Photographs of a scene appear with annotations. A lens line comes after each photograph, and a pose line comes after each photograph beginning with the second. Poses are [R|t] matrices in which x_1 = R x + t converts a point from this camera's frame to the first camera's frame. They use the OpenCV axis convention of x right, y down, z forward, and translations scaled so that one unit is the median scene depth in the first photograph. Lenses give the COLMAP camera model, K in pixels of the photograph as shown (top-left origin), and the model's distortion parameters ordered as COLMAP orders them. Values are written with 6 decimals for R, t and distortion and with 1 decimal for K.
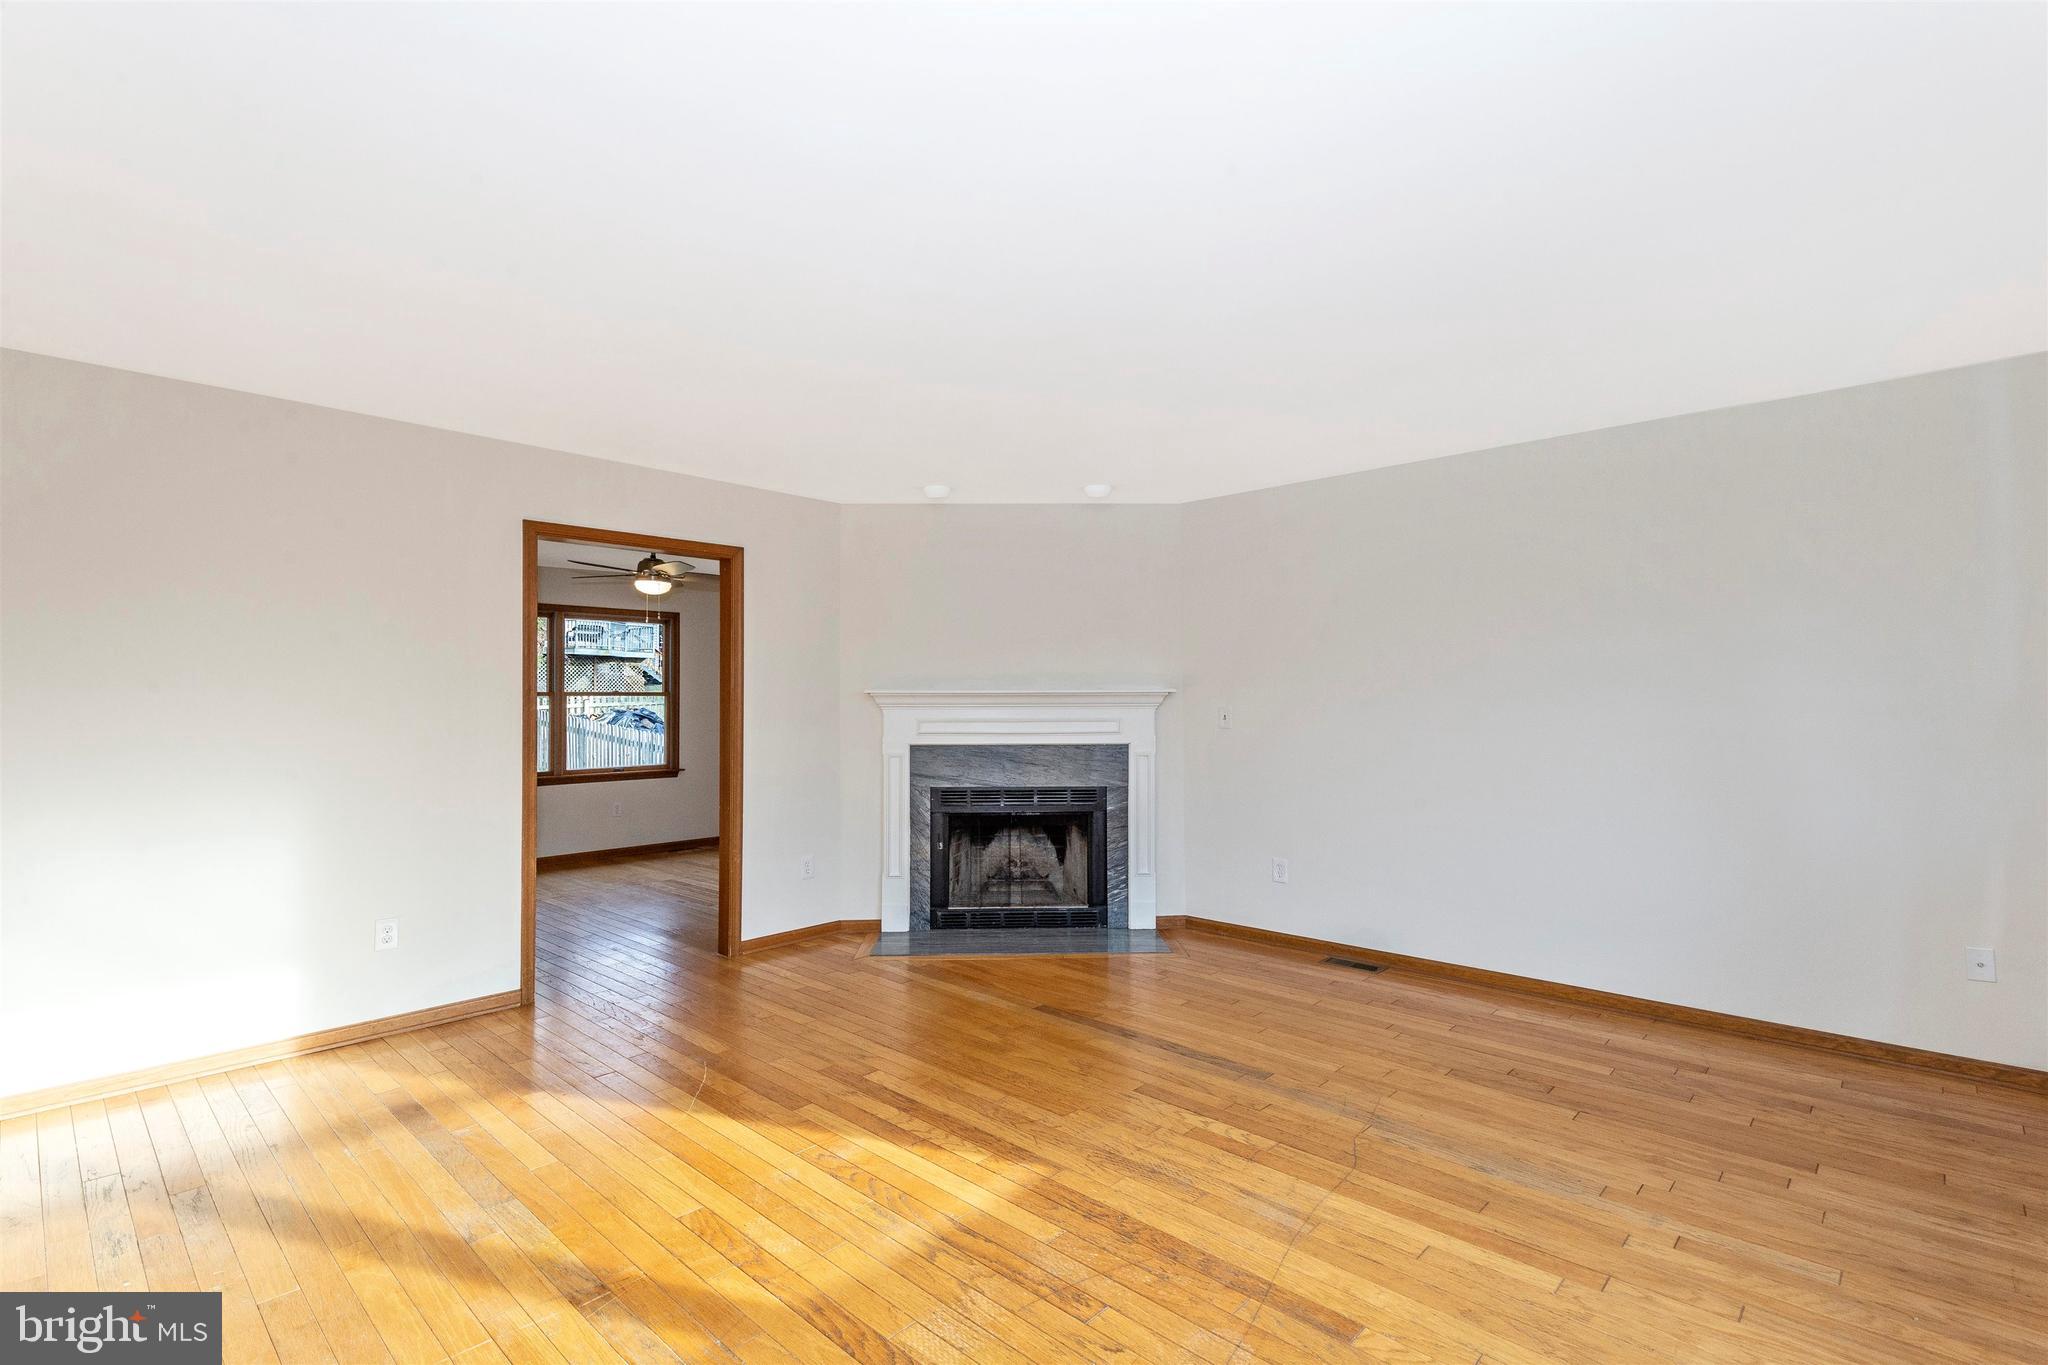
lens RADIAL K [[920.3, 0, 1021.9], [0, 920.3, 673.6], [0, 0, 1]] dist [0.013659, -0.000611]
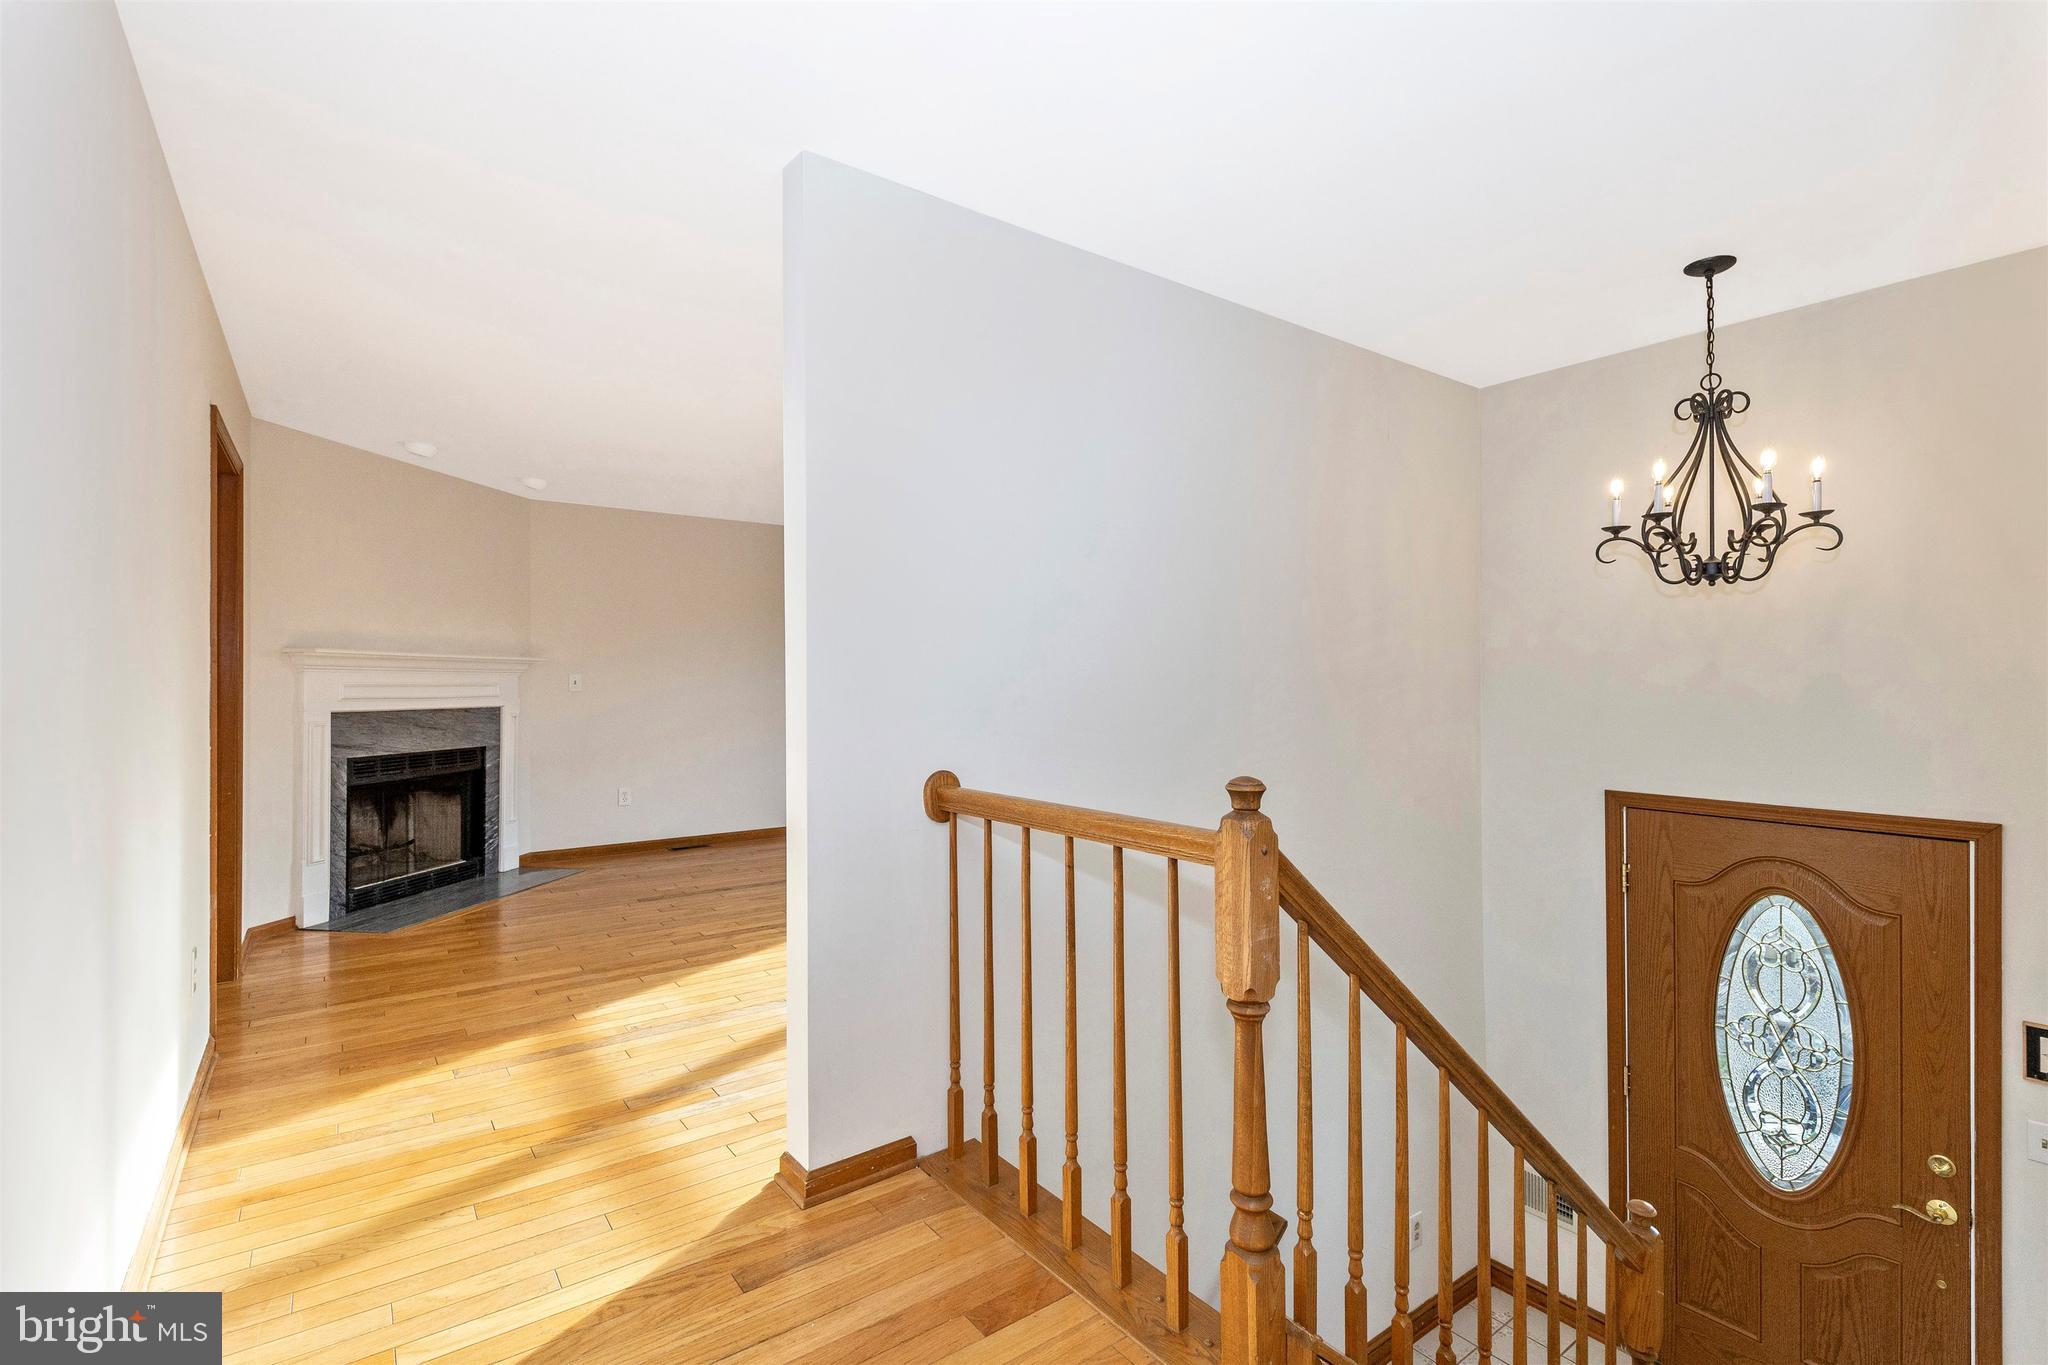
lens RADIAL K [[956.1, 0, 1020.6], [0, 956.1, 685.5], [0, 0, 1]] dist [0.032139, -0.017095]
pose [[0.183376, 0.000798, 0.983043, -0.917812], [-0.031260, 0.999499, 0.005020, 0.026202], [-0.982546, -0.031650, 0.183309, 0.177121]]
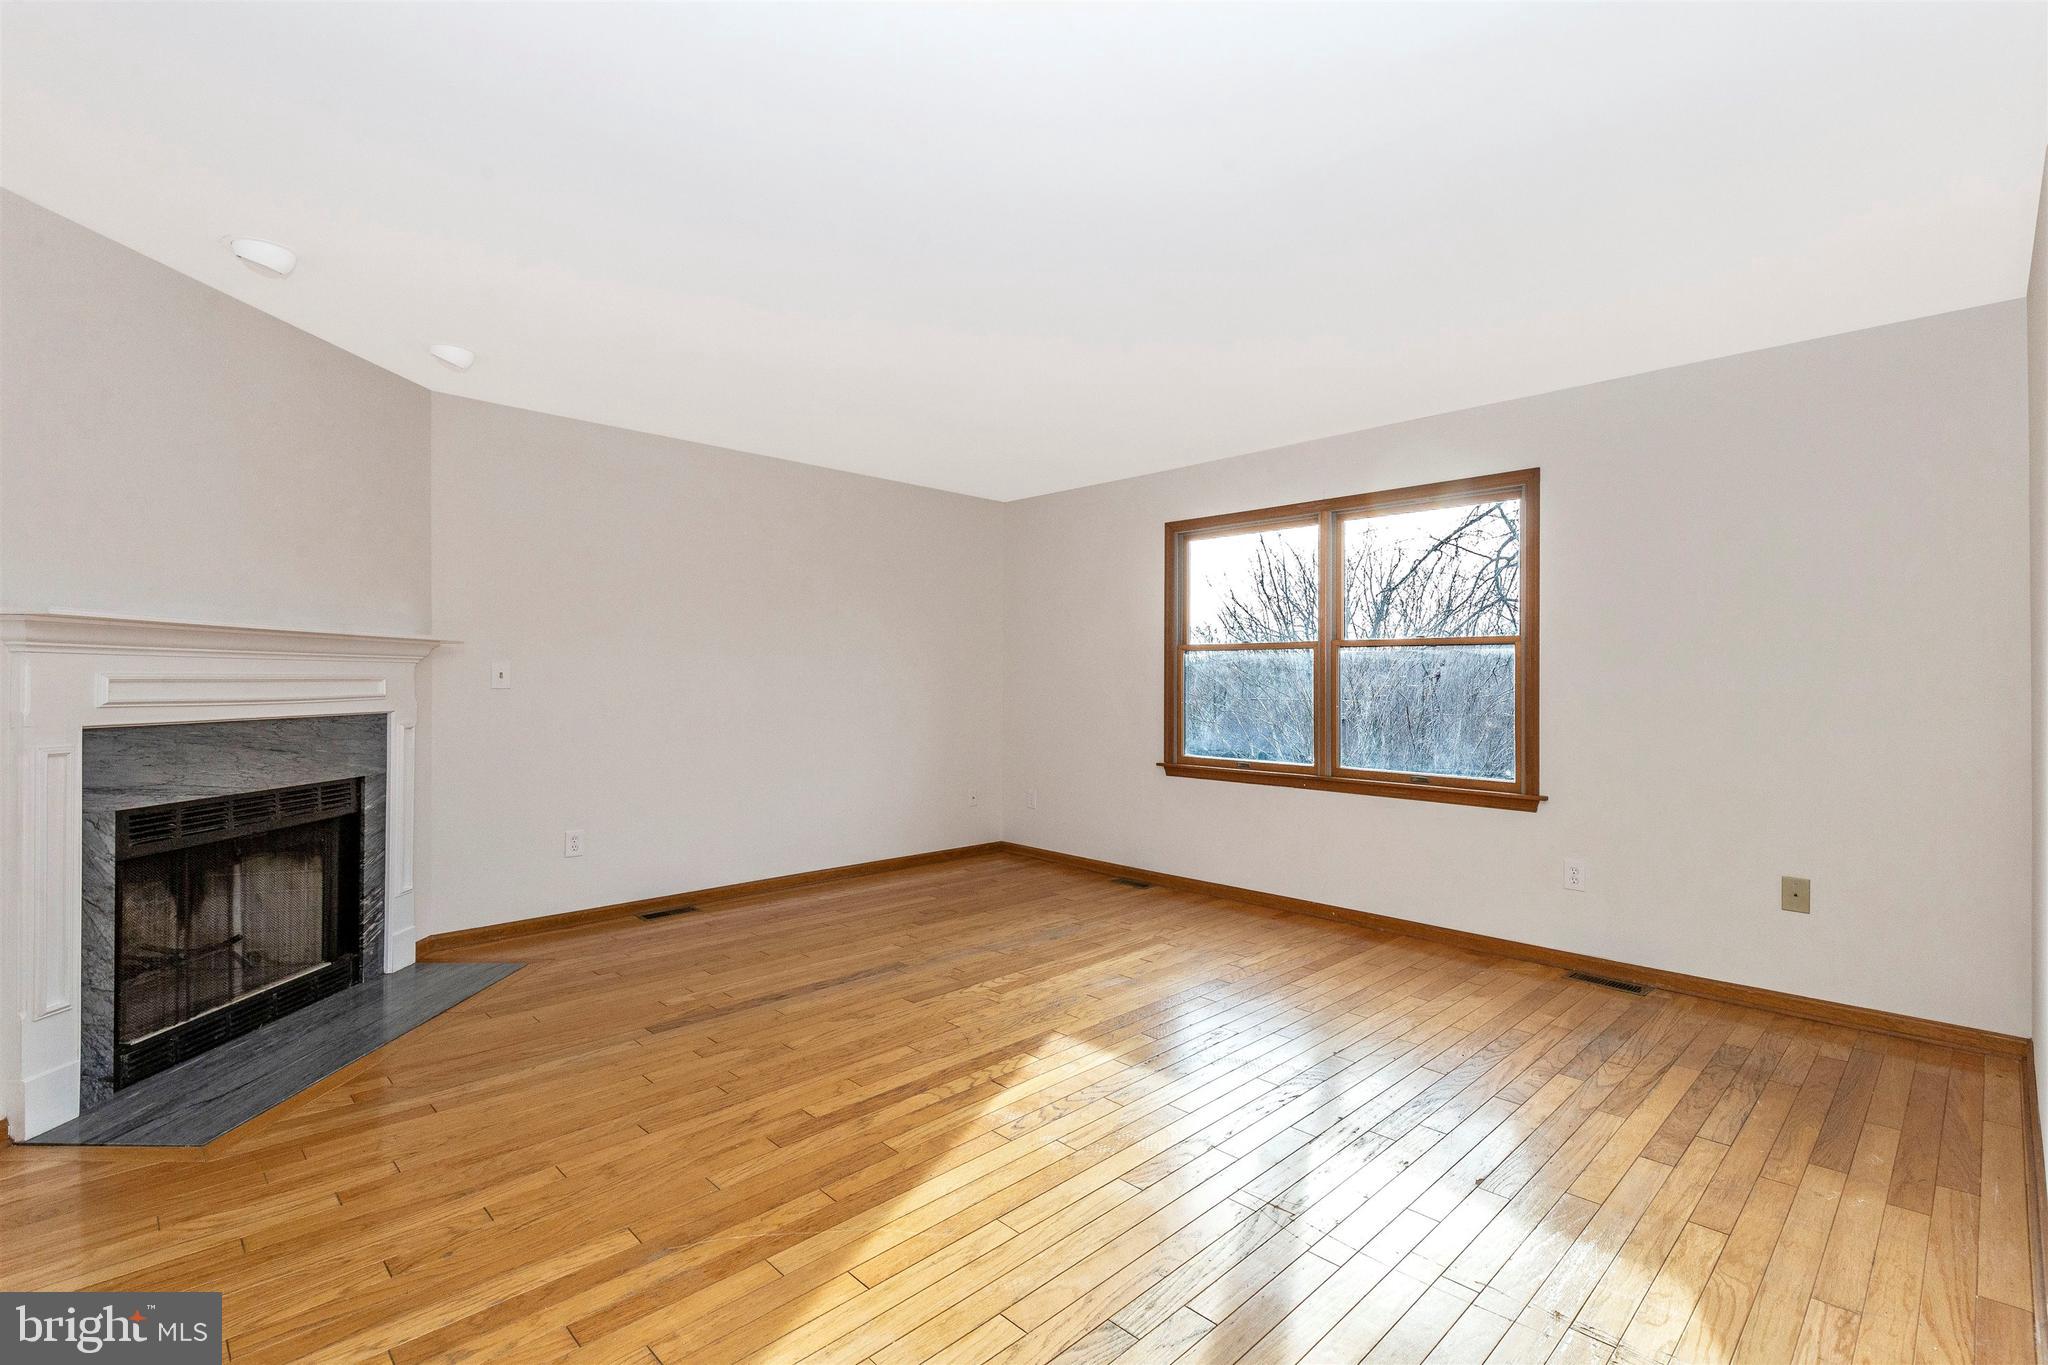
lens RADIAL K [[956.1, 0, 1020.6], [0, 956.1, 685.5], [0, 0, 1]] dist [0.032139, -0.017095]
pose [[0.041577, -0.003573, 0.999129, -0.604540], [-0.034599, 0.999389, 0.005014, 0.036148], [-0.998536, -0.034777, 0.041428, 0.495310]]
